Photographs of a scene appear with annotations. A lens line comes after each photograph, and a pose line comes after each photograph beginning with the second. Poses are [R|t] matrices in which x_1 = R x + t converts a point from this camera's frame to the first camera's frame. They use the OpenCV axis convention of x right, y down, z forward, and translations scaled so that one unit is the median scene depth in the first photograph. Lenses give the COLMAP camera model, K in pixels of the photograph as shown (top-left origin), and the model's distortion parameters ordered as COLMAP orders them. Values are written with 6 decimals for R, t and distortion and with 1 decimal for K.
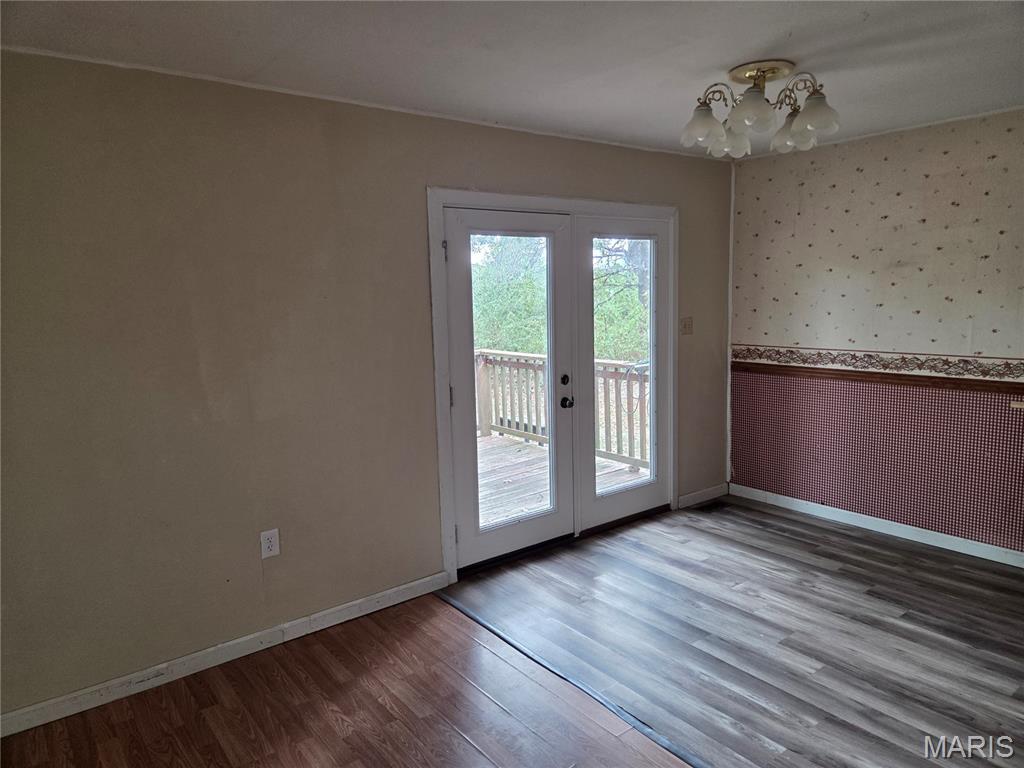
lens RADIAL K [[682.0, 0, 512.0], [0, 682.0, 384.0], [0, 0, 1]] dist [0.056062, -0.052044]
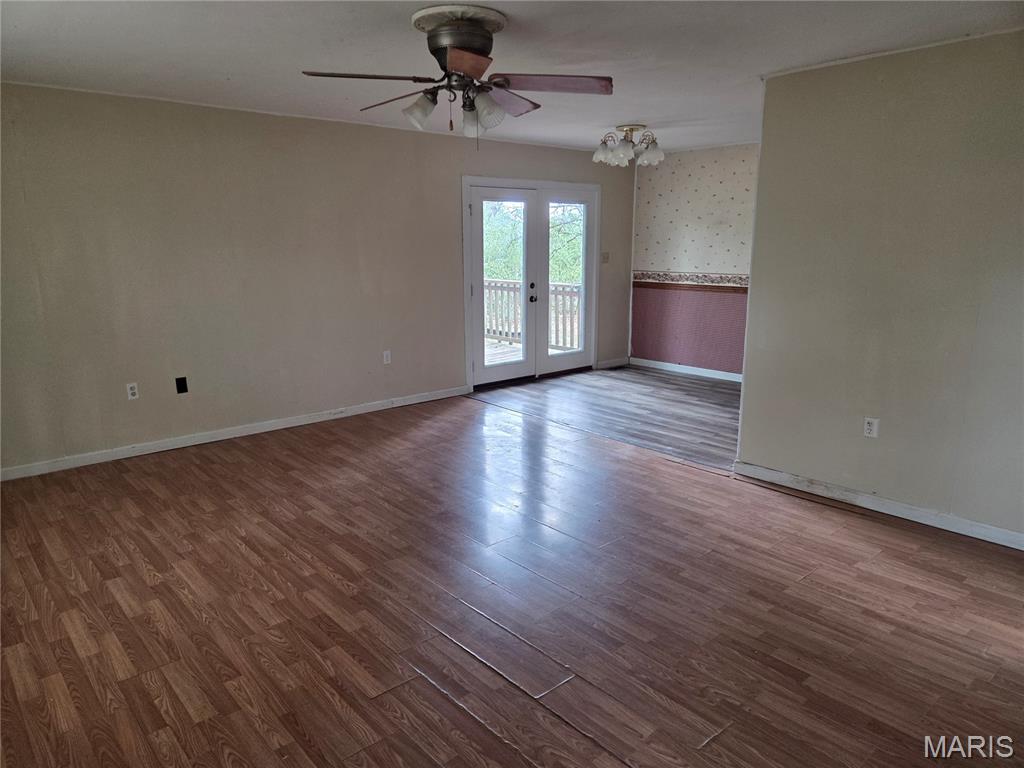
lens RADIAL K [[682.0, 0, 512.0], [0, 682.0, 384.0], [0, 0, 1]] dist [0.056062, -0.052044]
pose [[0.997682, 0.009016, 0.067442, -0.083706], [-0.014002, 0.997173, 0.073825, 0.109228], [-0.066586, -0.074598, 0.994988, -0.707635]]
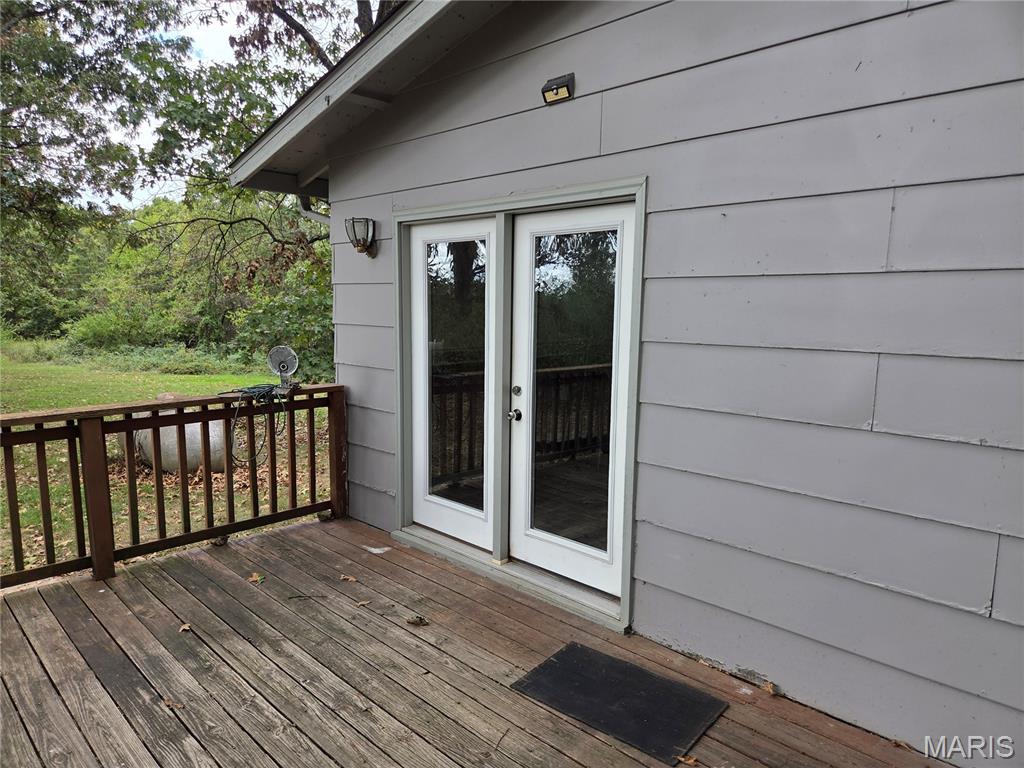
lens RADIAL K [[682.0, 0, 512.0], [0, 682.0, 384.0], [0, 0, 1]] dist [0.056062, -0.052044]
pose [[-0.121493, -0.099859, 0.987556, -0.879901], [0.132429, 0.984401, 0.115832, -0.128337], [-0.983718, 0.144854, -0.106374, 1.146386]]
